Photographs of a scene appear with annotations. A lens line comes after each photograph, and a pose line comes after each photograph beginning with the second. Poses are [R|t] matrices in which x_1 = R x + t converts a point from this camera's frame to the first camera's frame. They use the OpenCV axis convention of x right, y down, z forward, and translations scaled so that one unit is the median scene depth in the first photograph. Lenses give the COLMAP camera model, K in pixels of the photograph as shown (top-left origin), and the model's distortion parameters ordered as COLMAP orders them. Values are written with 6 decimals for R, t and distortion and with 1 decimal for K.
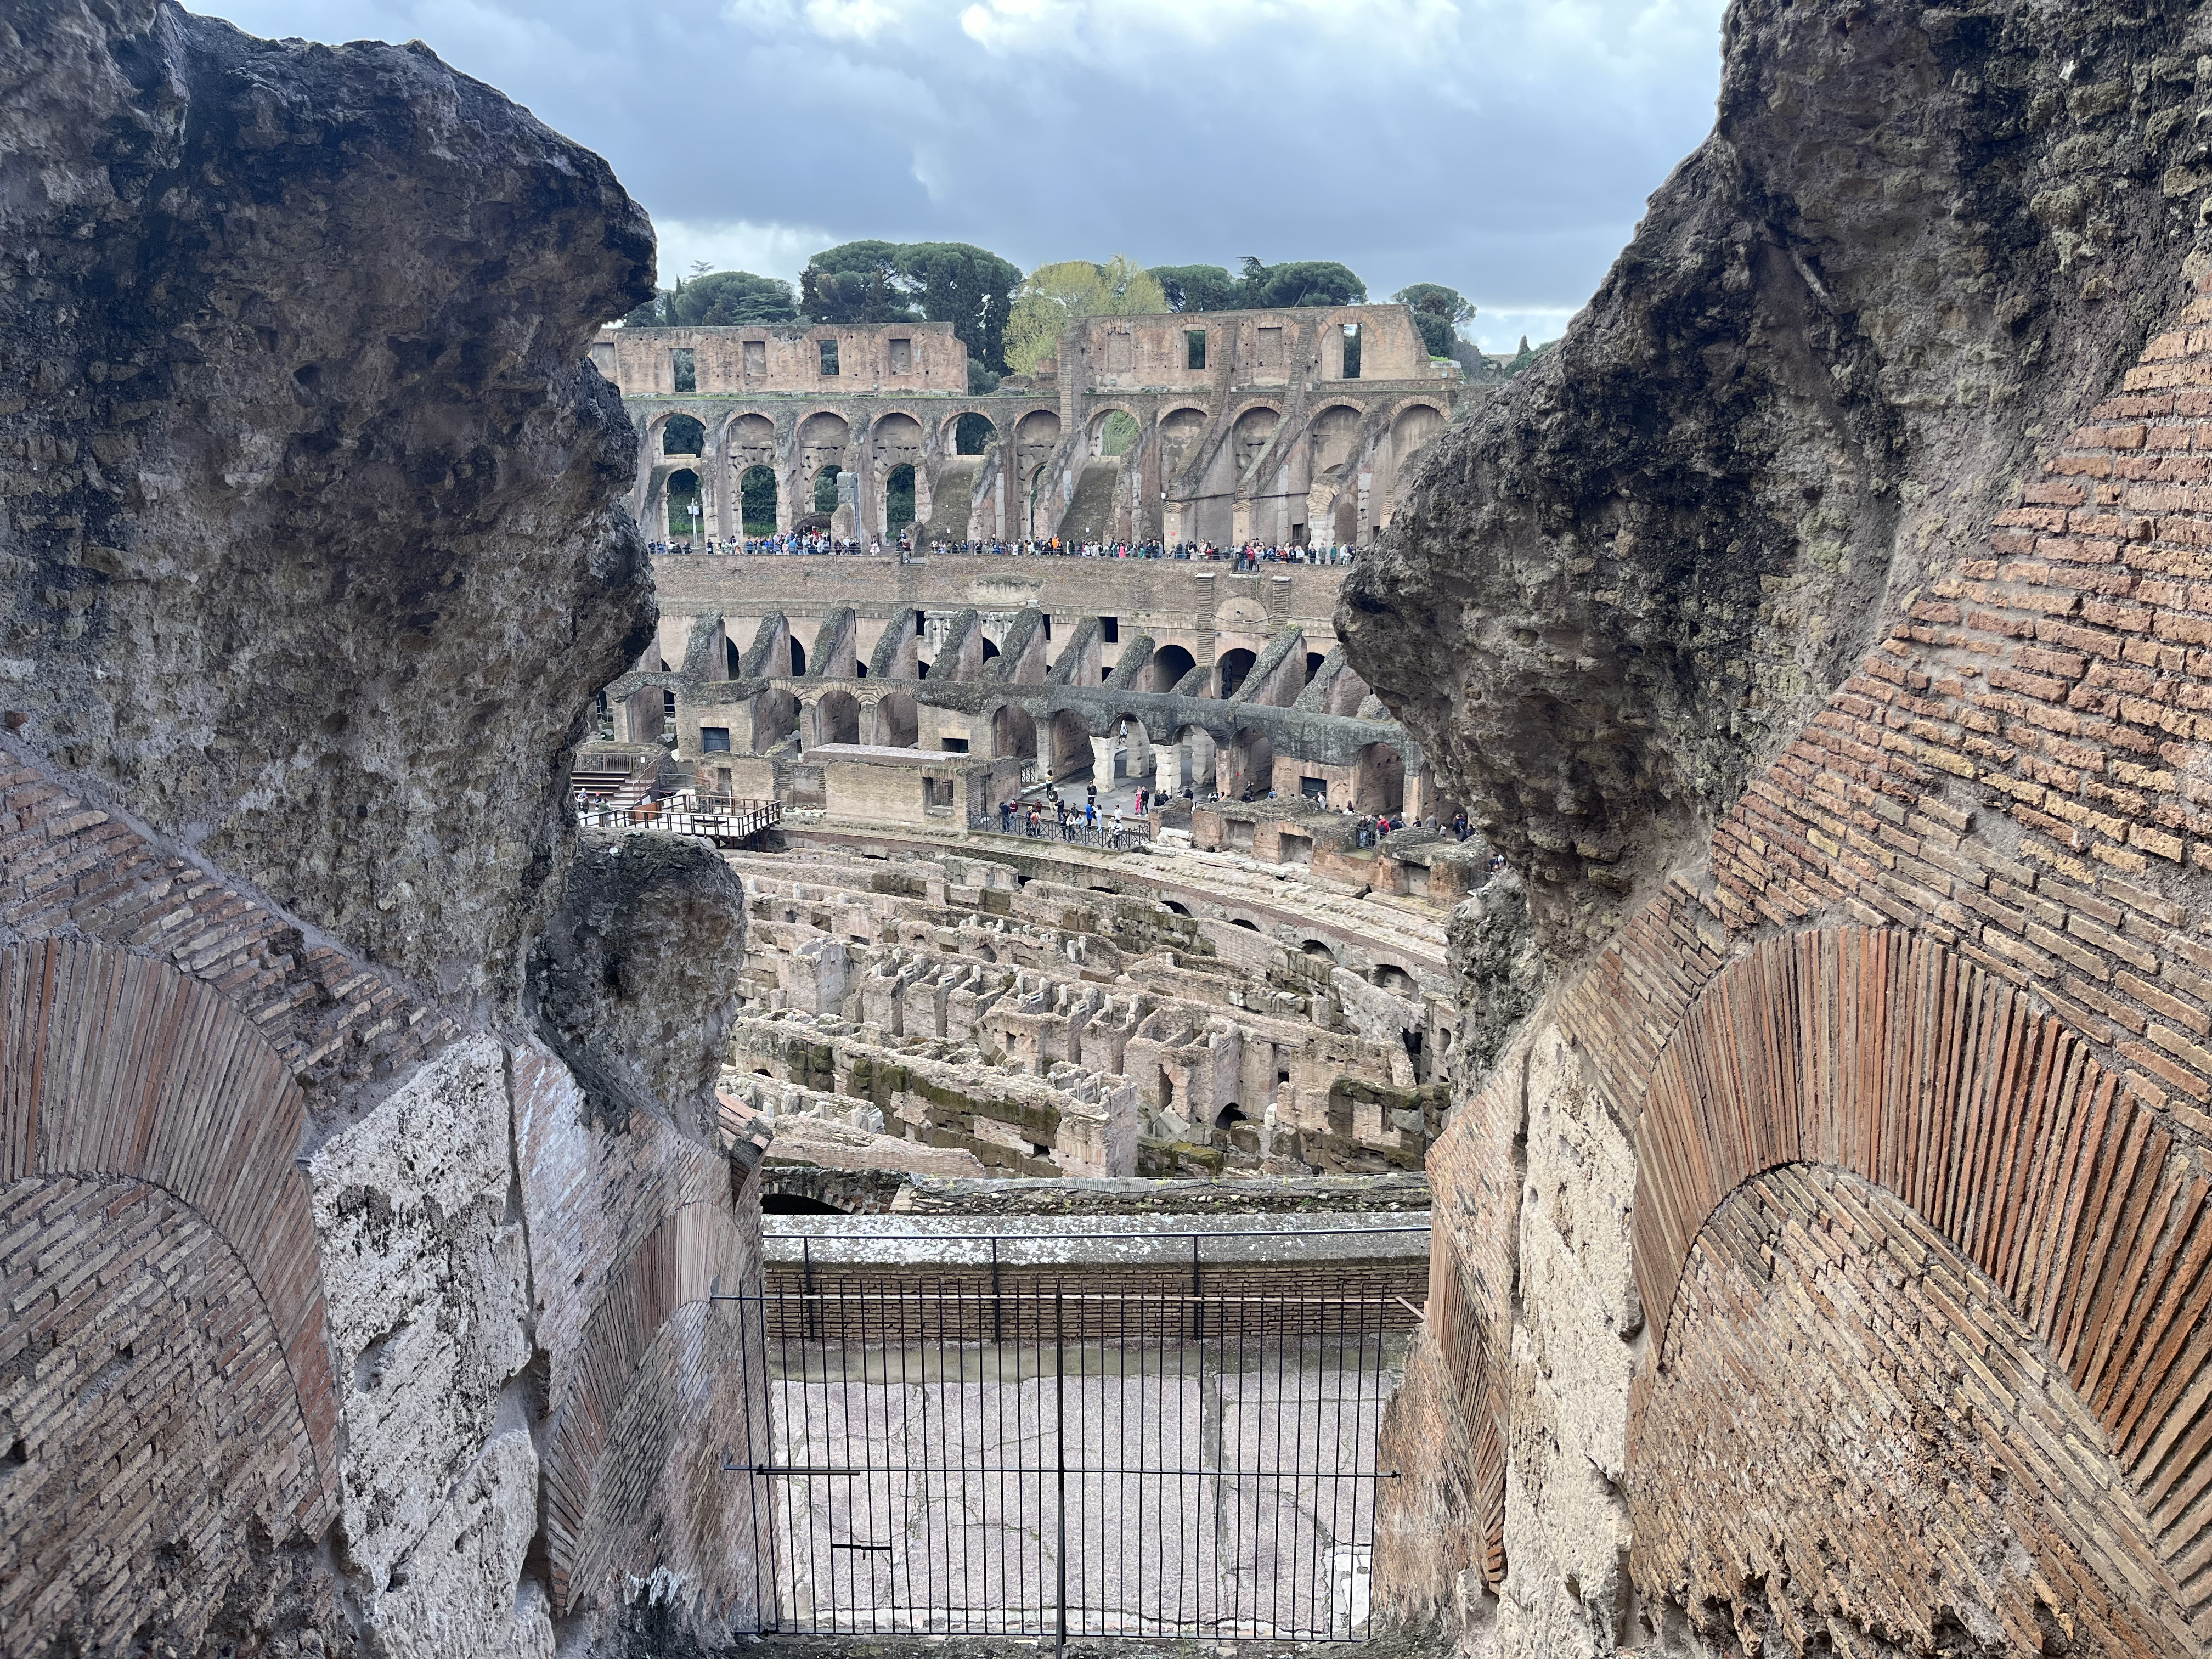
lens RADIAL K [[1671.0, 0, 1058.5], [0, 1671.0, 845.7], [0, 0, 1]] dist [0.070102, -0.085886]
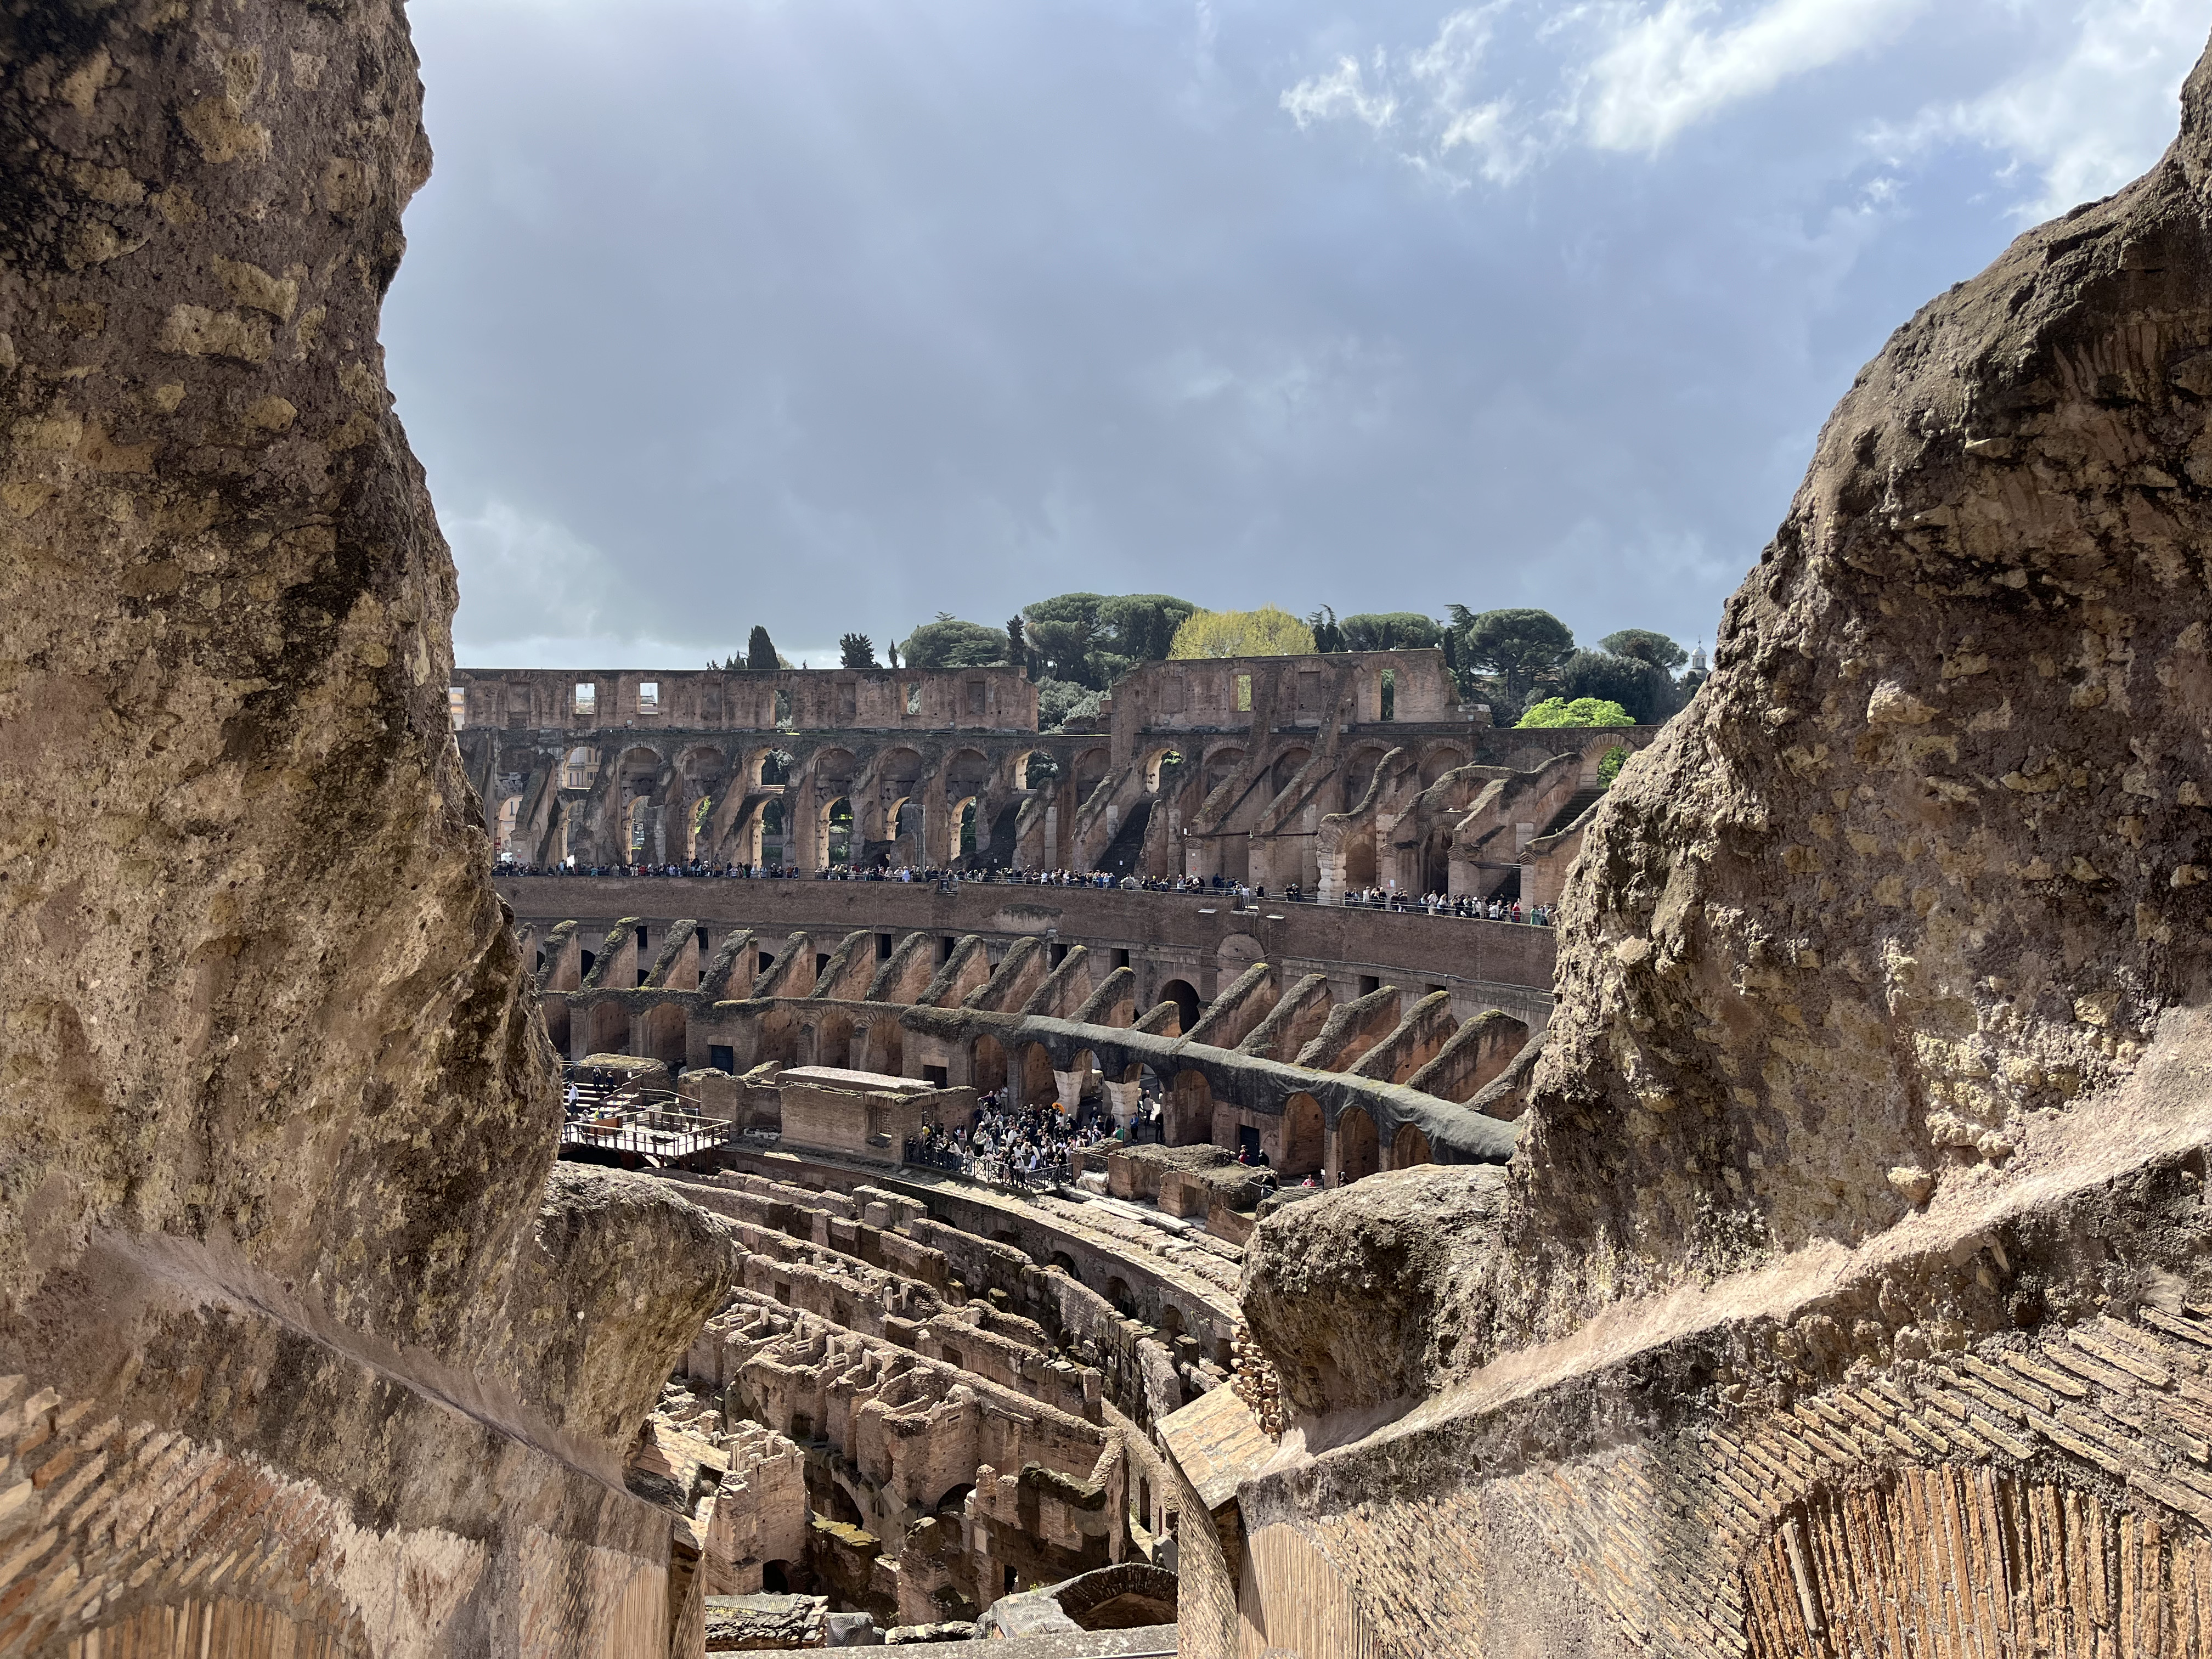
lens RADIAL K [[1671.0, 0, 1084.0], [0, 1671.0, 829.1], [0, 0, 1]] dist [0.070102, -0.085886]
pose [[0.984010, 0.021744, -0.176780, 0.186946], [-0.057313, 0.978388, -0.198674, -0.009469], [0.168639, 0.205629, 0.963990, 0.032387]]
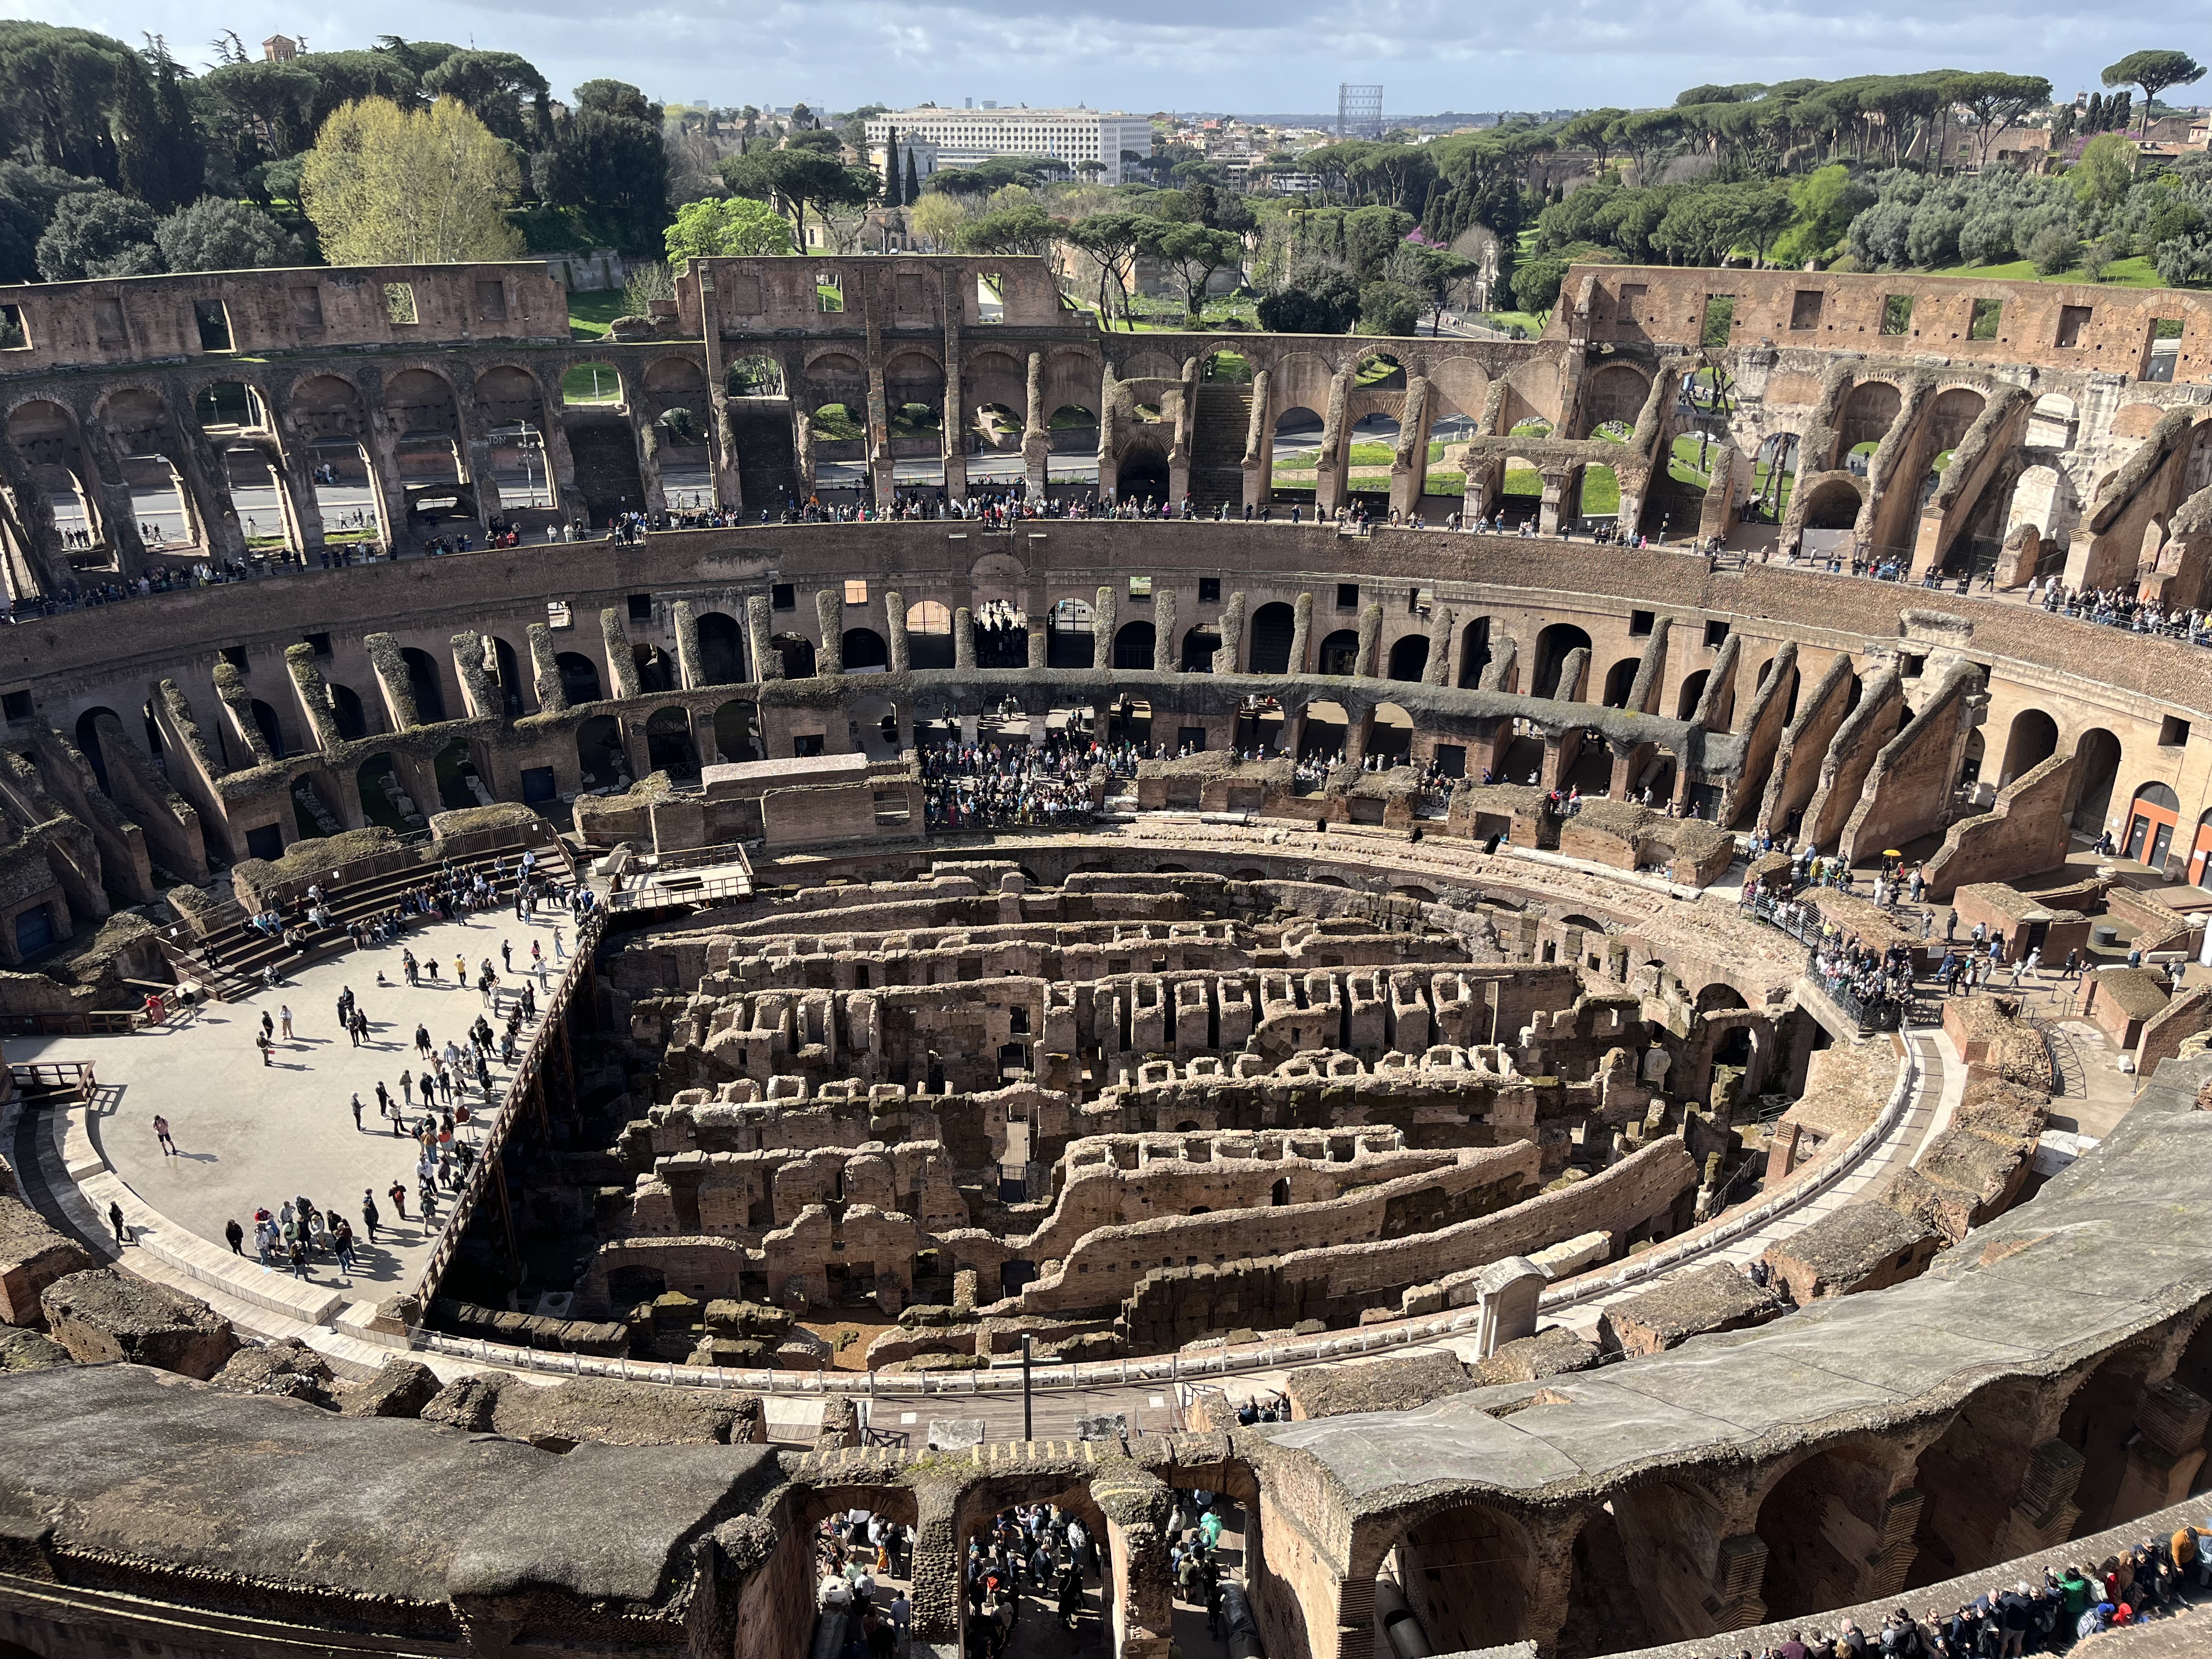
lens RADIAL K [[1671.0, 0, 1112.7], [0, 1671.0, 858.0], [0, 0, 1]] dist [0.070102, -0.085886]
pose [[0.787854, -0.235880, 0.568900, -0.491235], [0.136889, 0.967709, 0.211662, -0.174634], [-0.600456, -0.088883, 0.794703, 0.066836]]
